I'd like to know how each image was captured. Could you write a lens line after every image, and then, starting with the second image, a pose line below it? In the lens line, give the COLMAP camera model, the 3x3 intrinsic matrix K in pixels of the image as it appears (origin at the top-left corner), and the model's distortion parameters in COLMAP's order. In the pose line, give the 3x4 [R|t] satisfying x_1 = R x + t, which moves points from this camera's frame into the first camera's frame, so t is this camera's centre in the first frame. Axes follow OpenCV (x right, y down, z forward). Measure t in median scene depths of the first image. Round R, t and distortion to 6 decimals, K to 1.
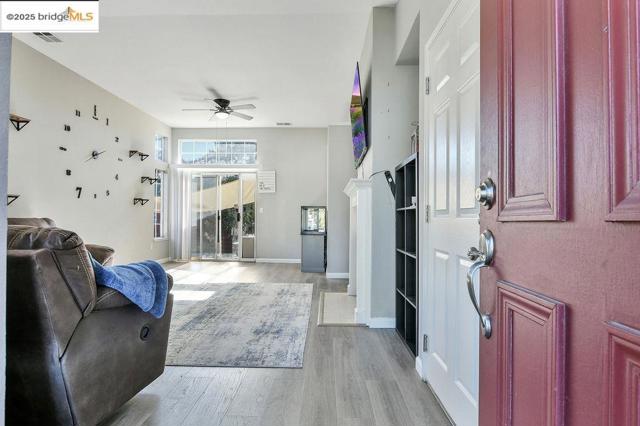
lens RADIAL K [[350.3, 0, 320.7], [0, 350.3, 215.4], [0, 0, 1]] dist [-0.022810, 0.002605]
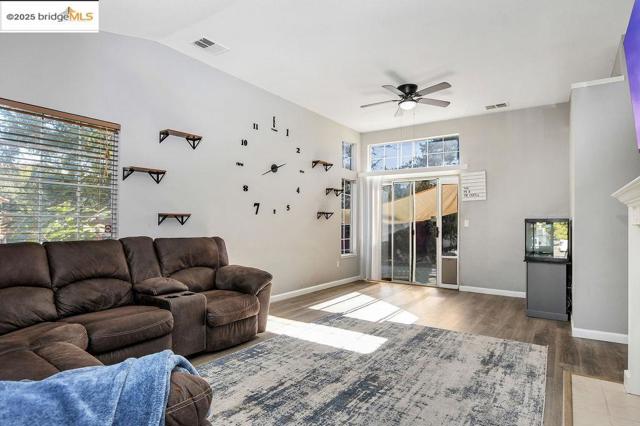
lens RADIAL K [[350.3, 0, 320.7], [0, 350.3, 215.4], [0, 0, 1]] dist [-0.022810, 0.002605]
pose [[0.829558, -0.014274, -0.558239, -0.007823], [0.002001, 0.999743, -0.022590, -0.018277], [0.558417, 0.017622, 0.829373, 0.221354]]
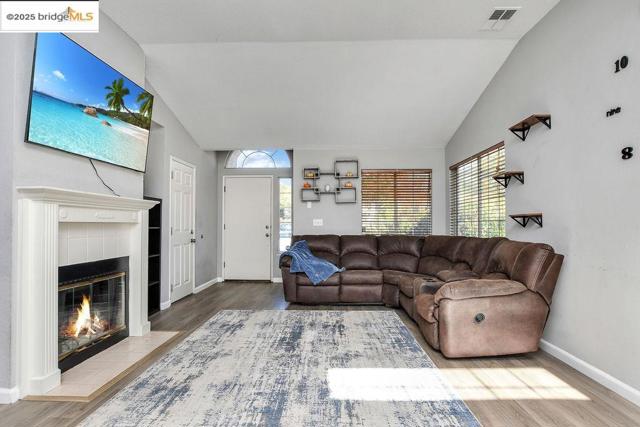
lens RADIAL K [[350.3, 0, 320.7], [0, 350.3, 215.9], [0, 0, 1]] dist [-0.022810, 0.002605]
pose [[-0.999873, -0.007771, 0.013917, -0.229778], [-0.008145, 0.999602, -0.027001, -0.015812], [-0.013701, -0.027111, -0.999539, 1.071631]]
